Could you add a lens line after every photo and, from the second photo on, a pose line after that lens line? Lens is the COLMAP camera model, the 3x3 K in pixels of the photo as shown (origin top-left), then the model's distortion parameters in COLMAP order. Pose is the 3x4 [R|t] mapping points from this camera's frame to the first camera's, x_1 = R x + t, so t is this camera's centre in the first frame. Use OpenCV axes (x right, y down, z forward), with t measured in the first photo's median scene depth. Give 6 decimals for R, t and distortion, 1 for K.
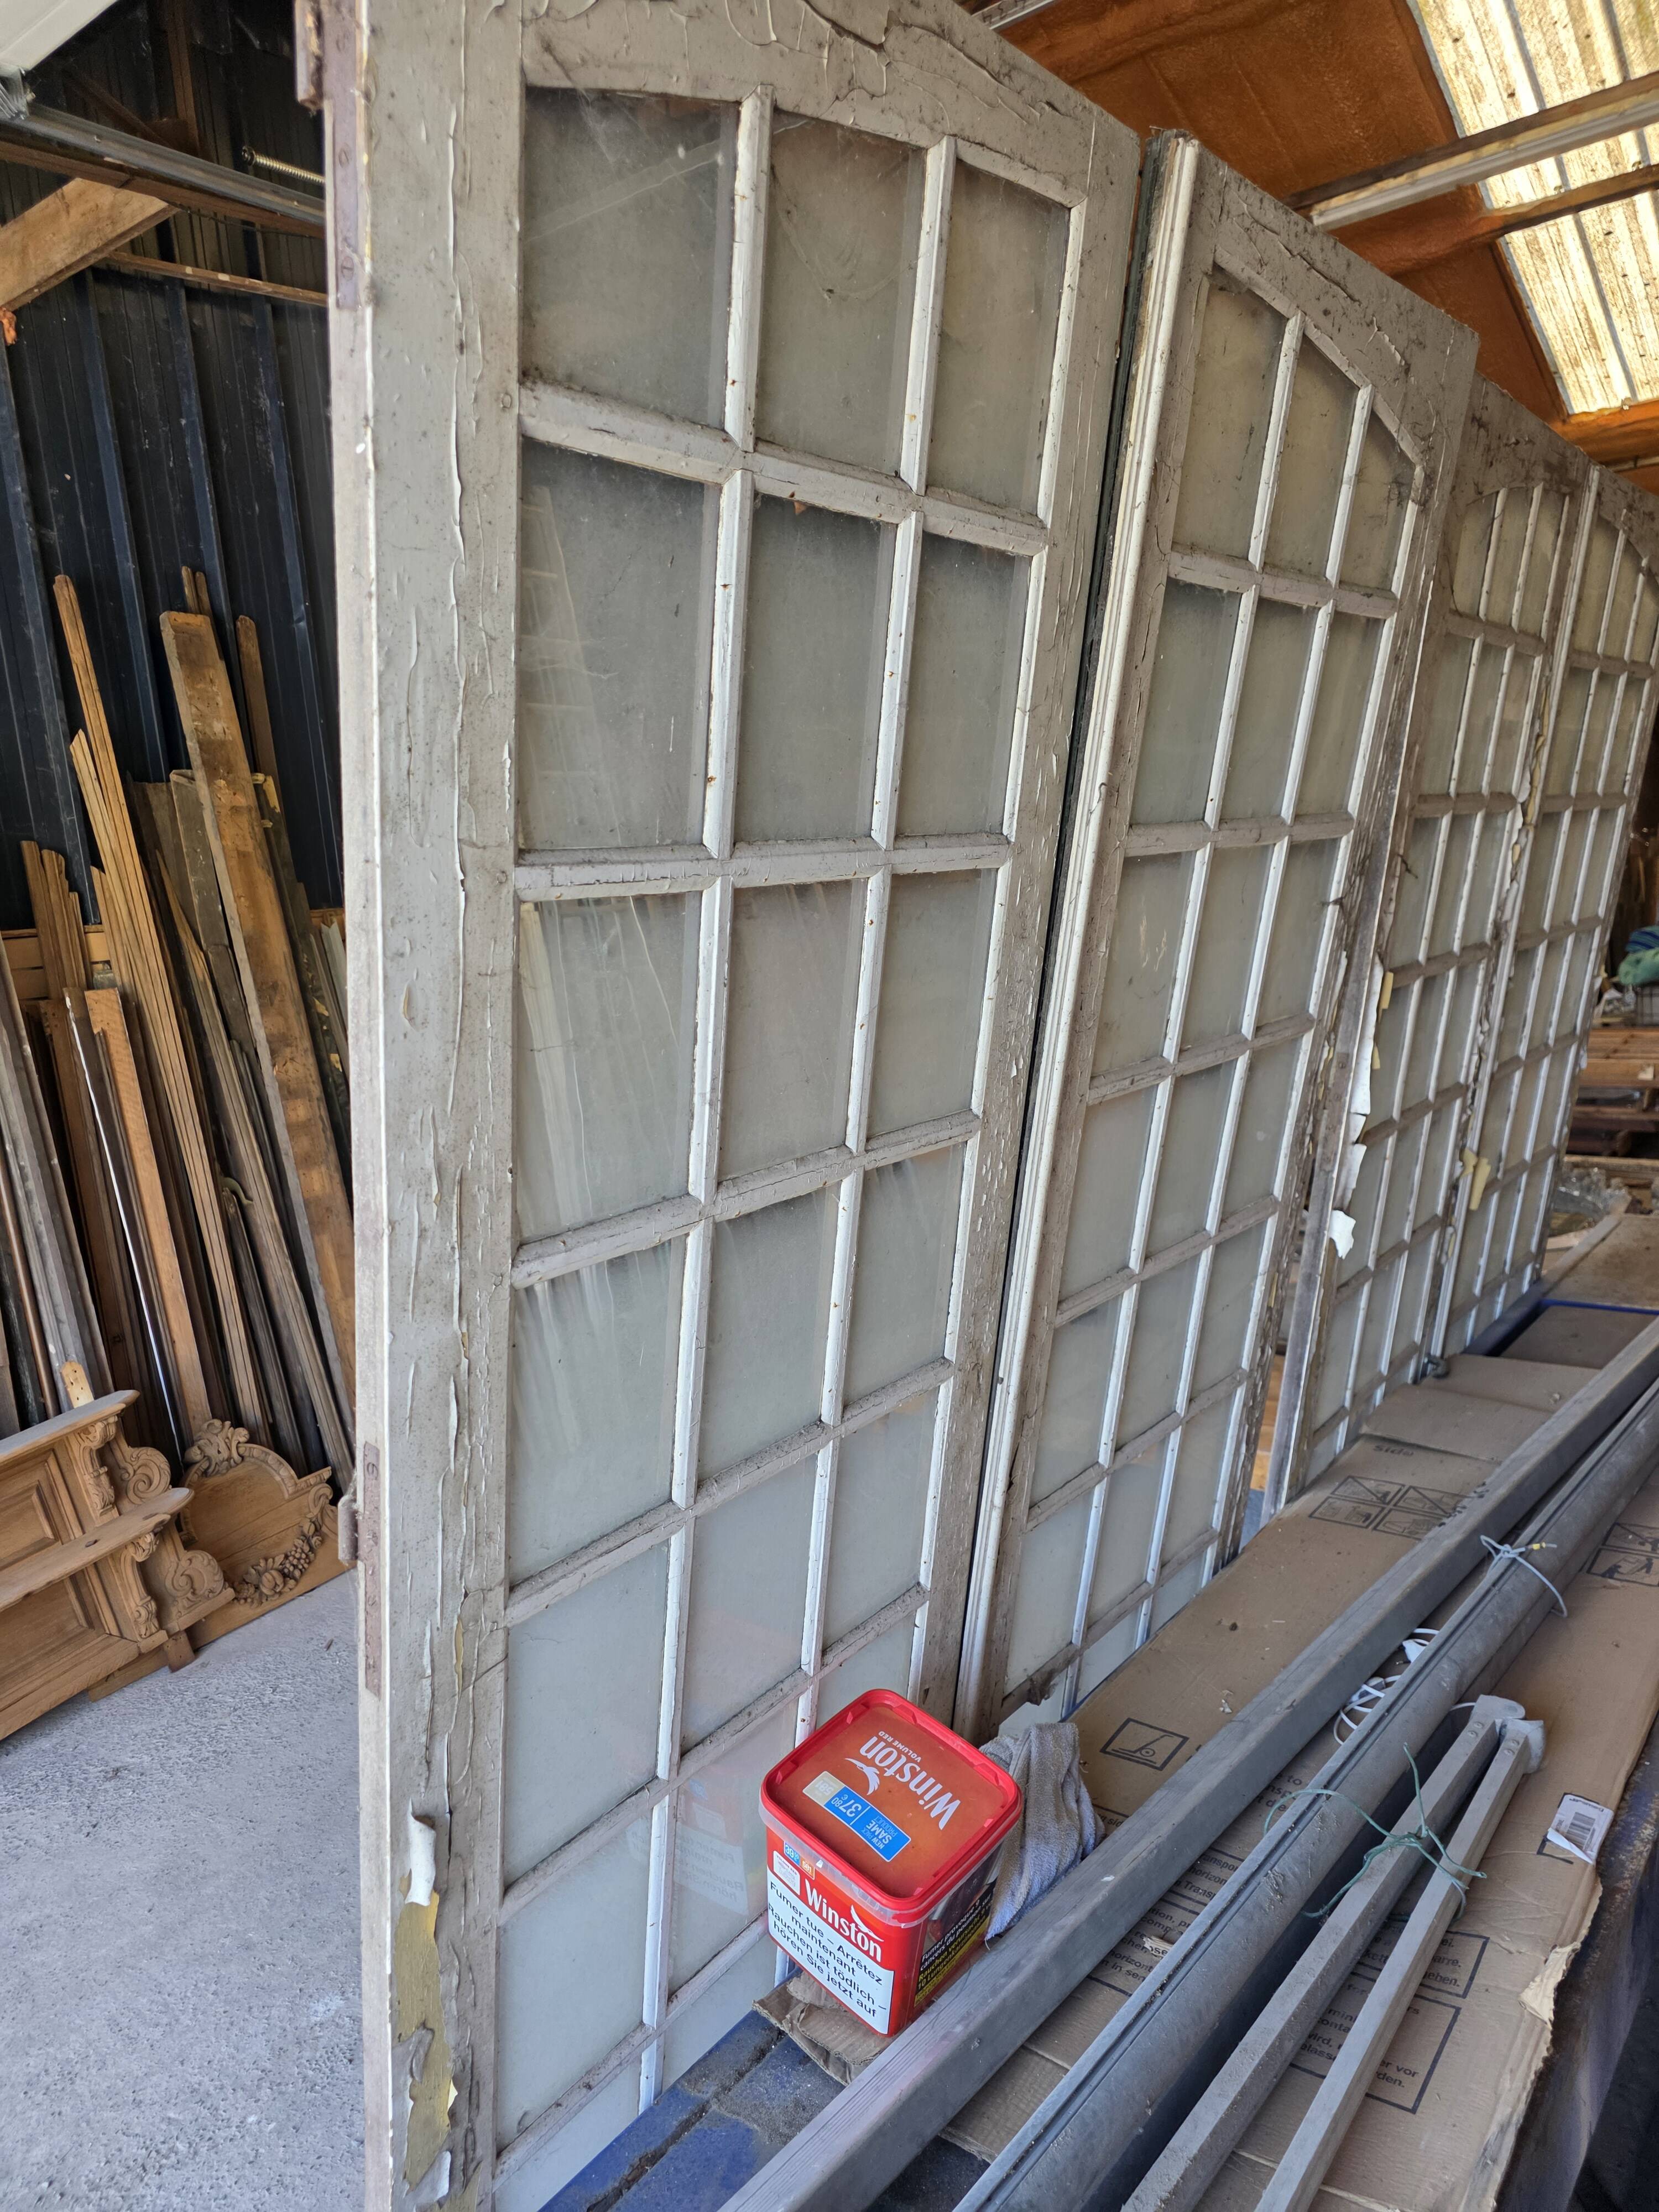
lens RADIAL K [[1475.8, 0, 800.0], [0, 1475.8, 1139.7], [0, 0, 1]] dist [0.045259, -0.033931]
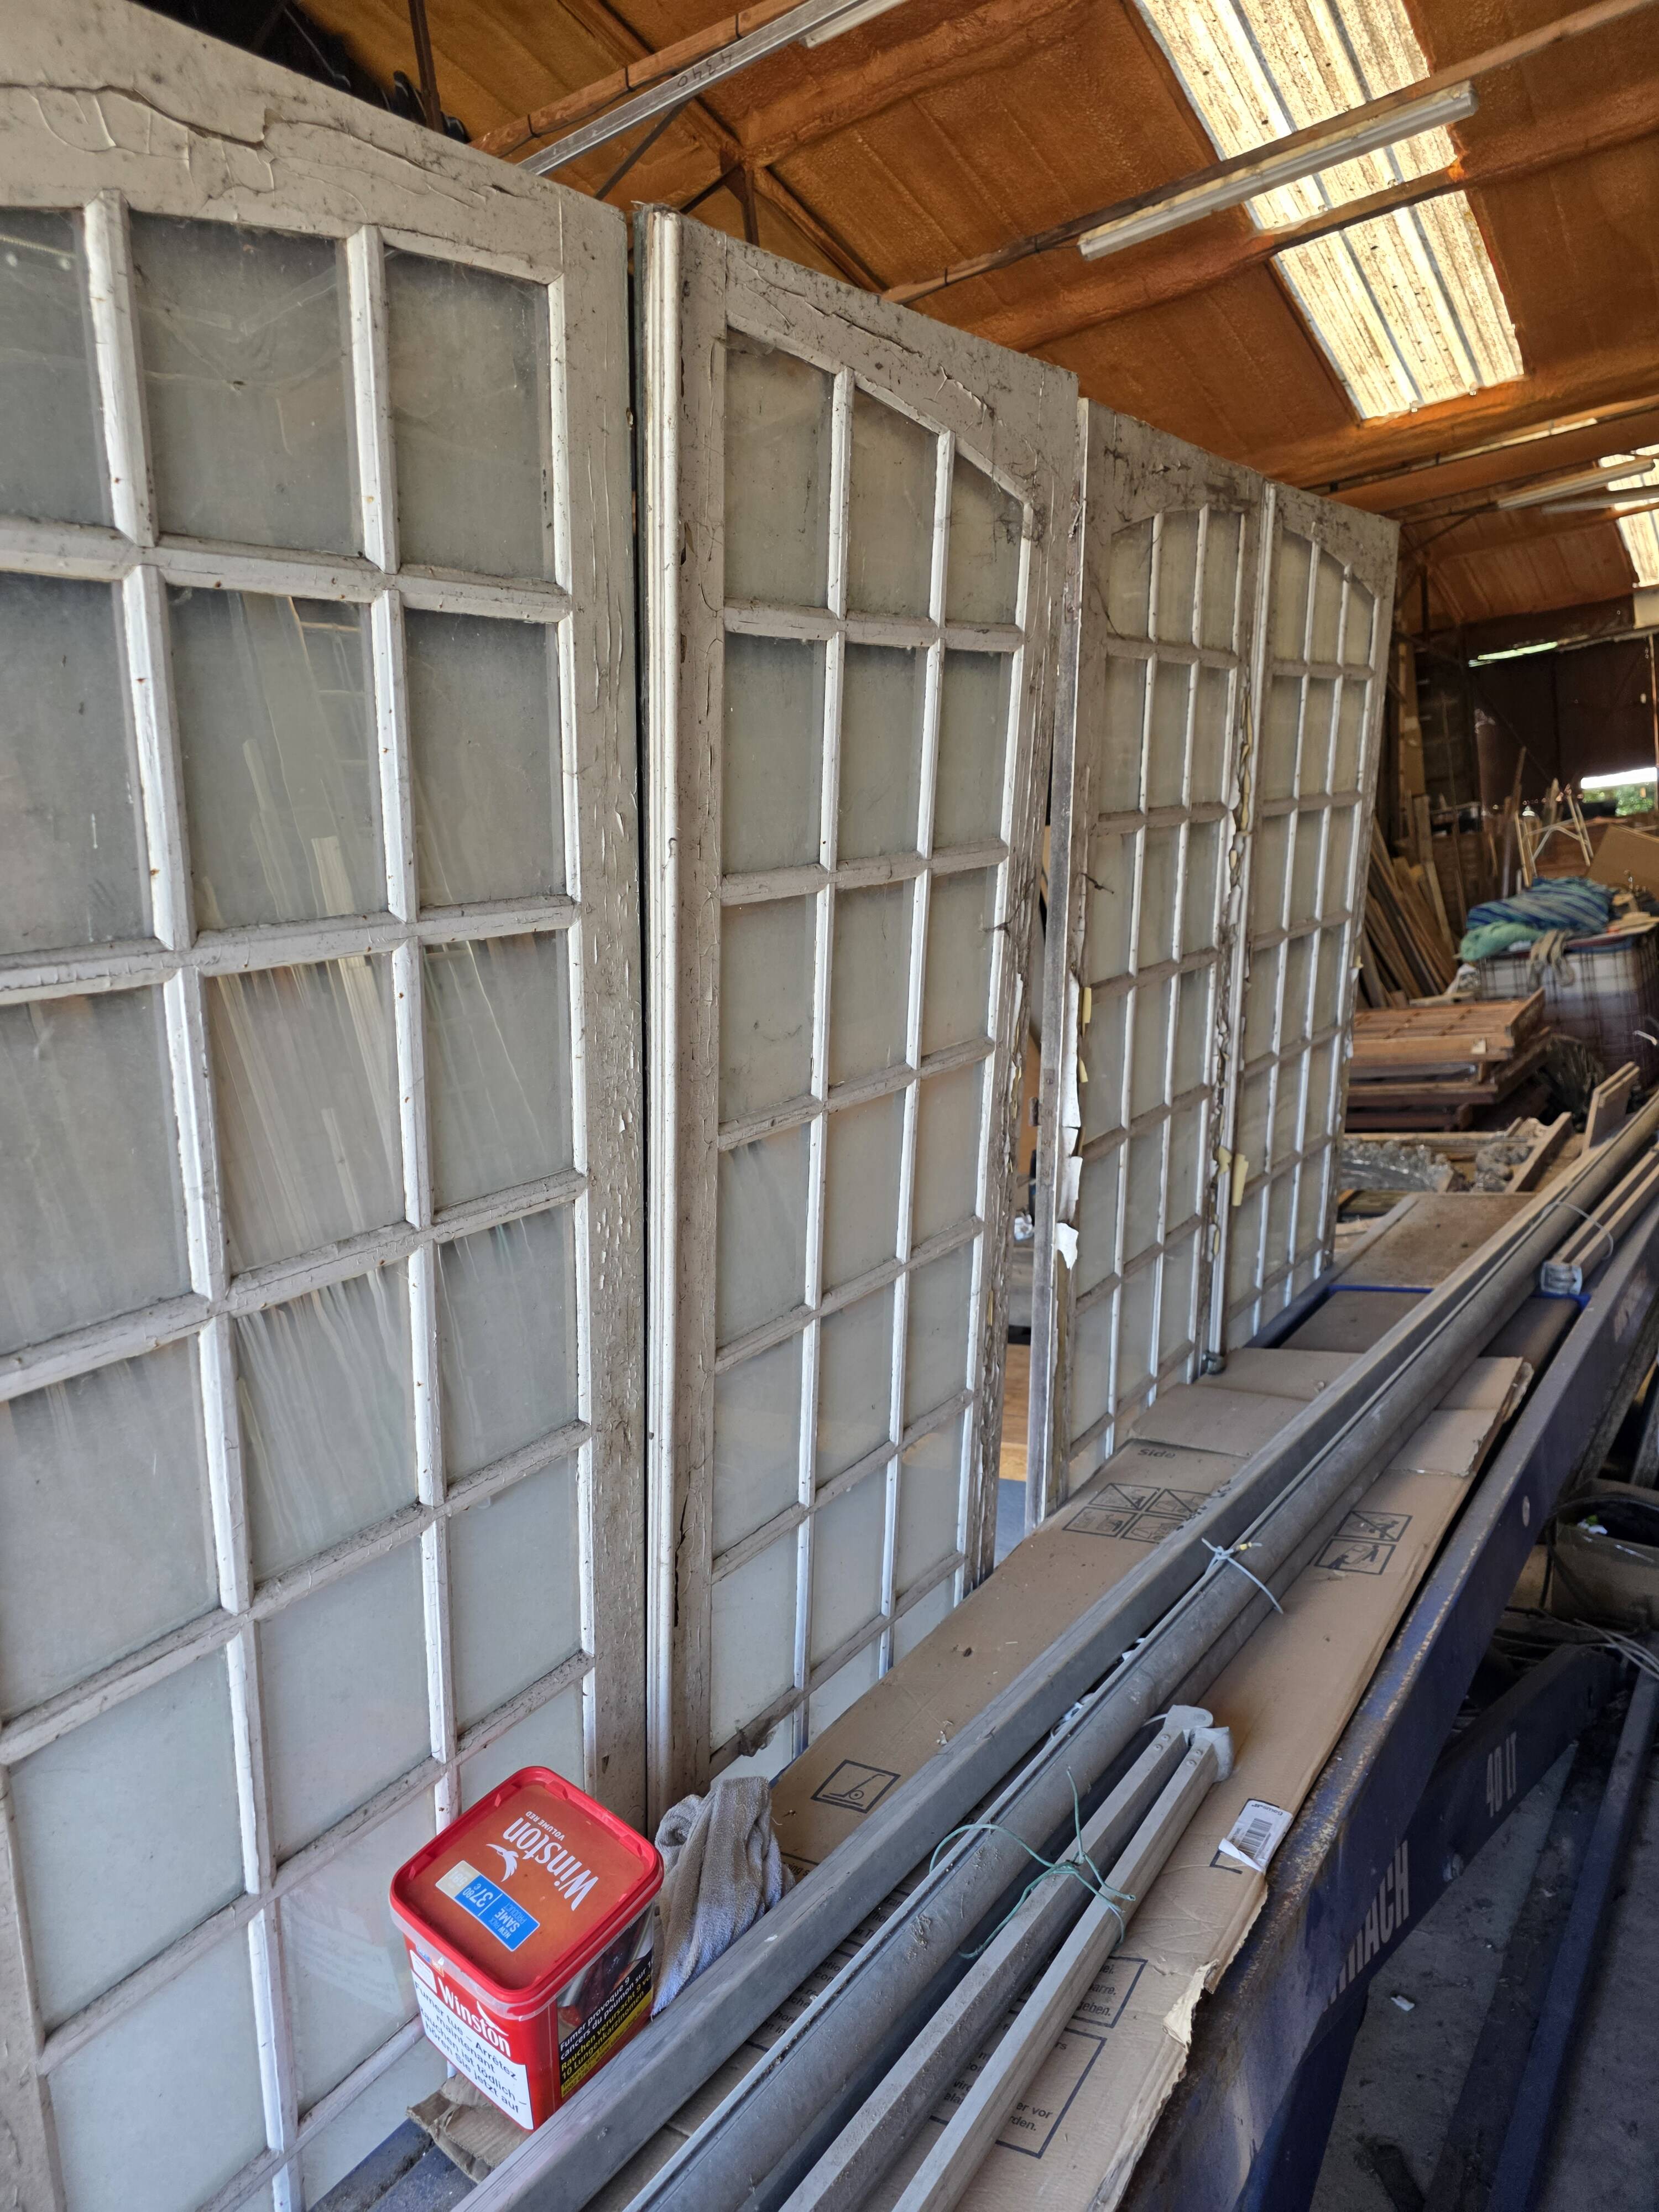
lens RADIAL K [[1475.8, 0, 803.7], [0, 1475.8, 1114.4], [0, 0, 1]] dist [0.045259, -0.033931]
pose [[0.995996, -0.072060, 0.052908, 0.233560], [0.073618, 0.996890, -0.028119, -0.018892], [-0.050717, 0.031901, 0.998203, -0.000852]]
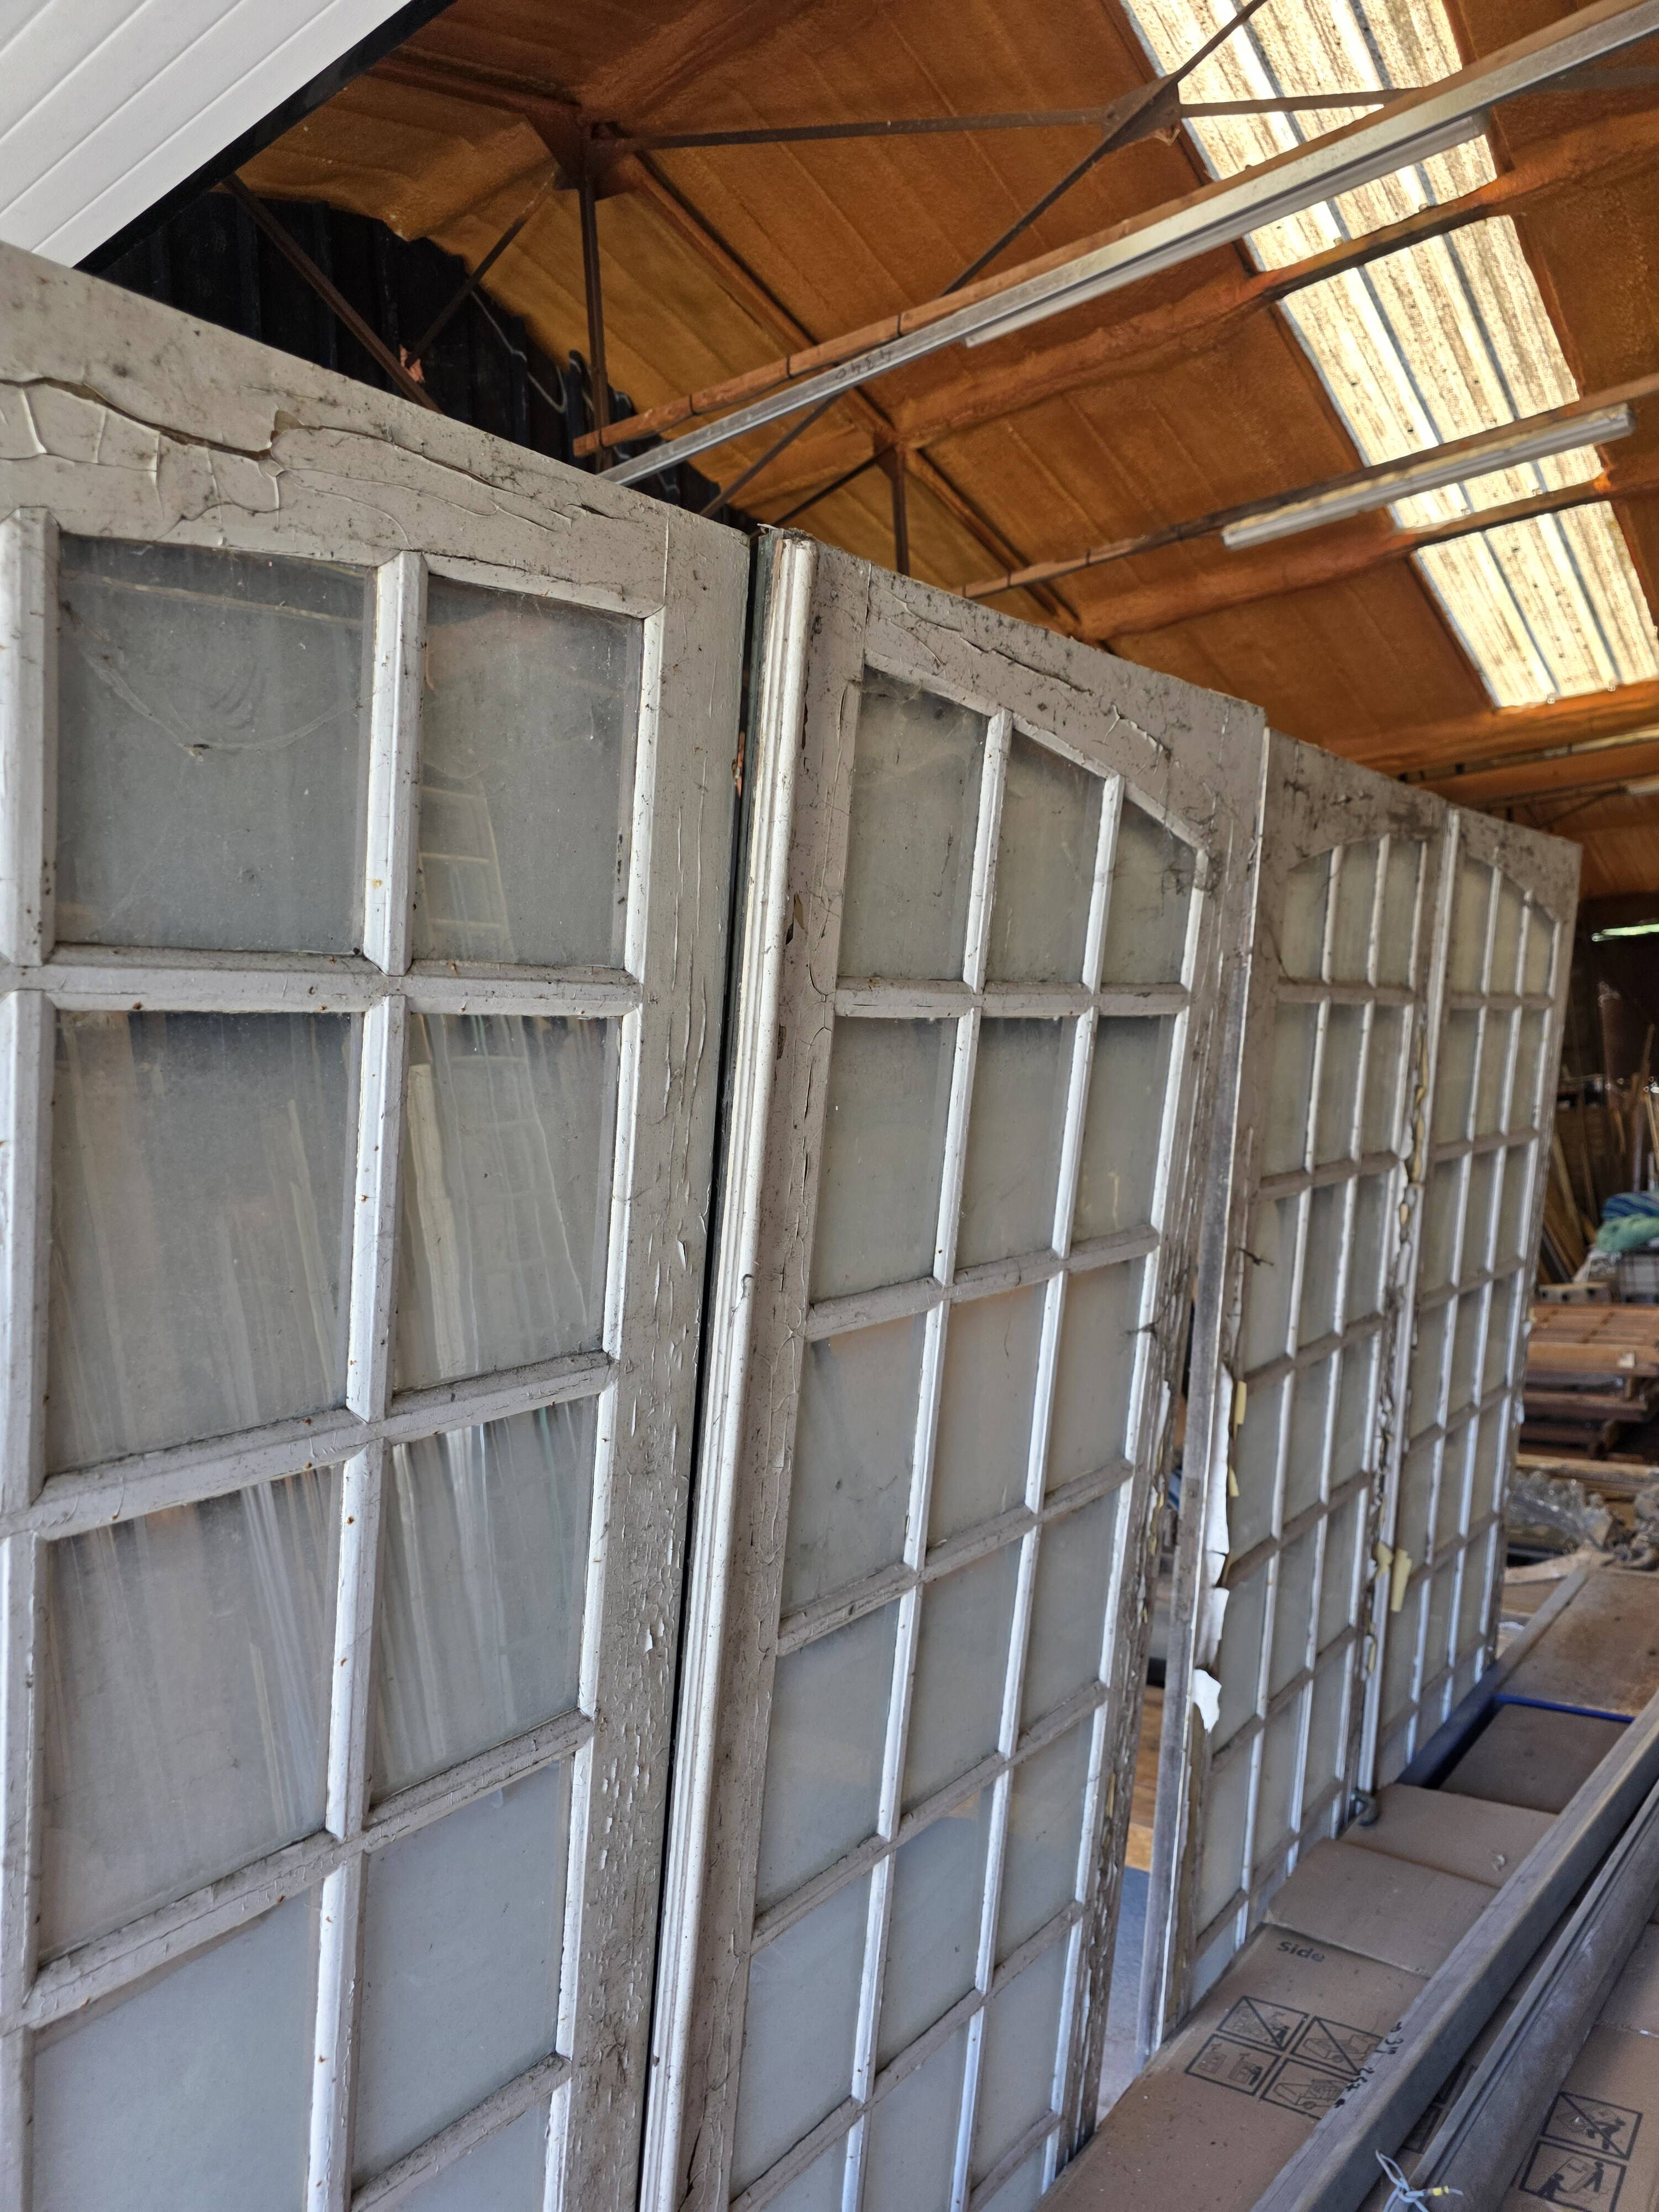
lens RADIAL K [[1475.8, 0, 835.1], [0, 1475.8, 1105.9], [0, 0, 1]] dist [0.045259, -0.033931]
pose [[0.999884, 0.003474, 0.014862, 0.246118], [-0.000850, 0.984910, -0.173064, -0.199758], [-0.015239, 0.173031, 0.984798, 0.223651]]
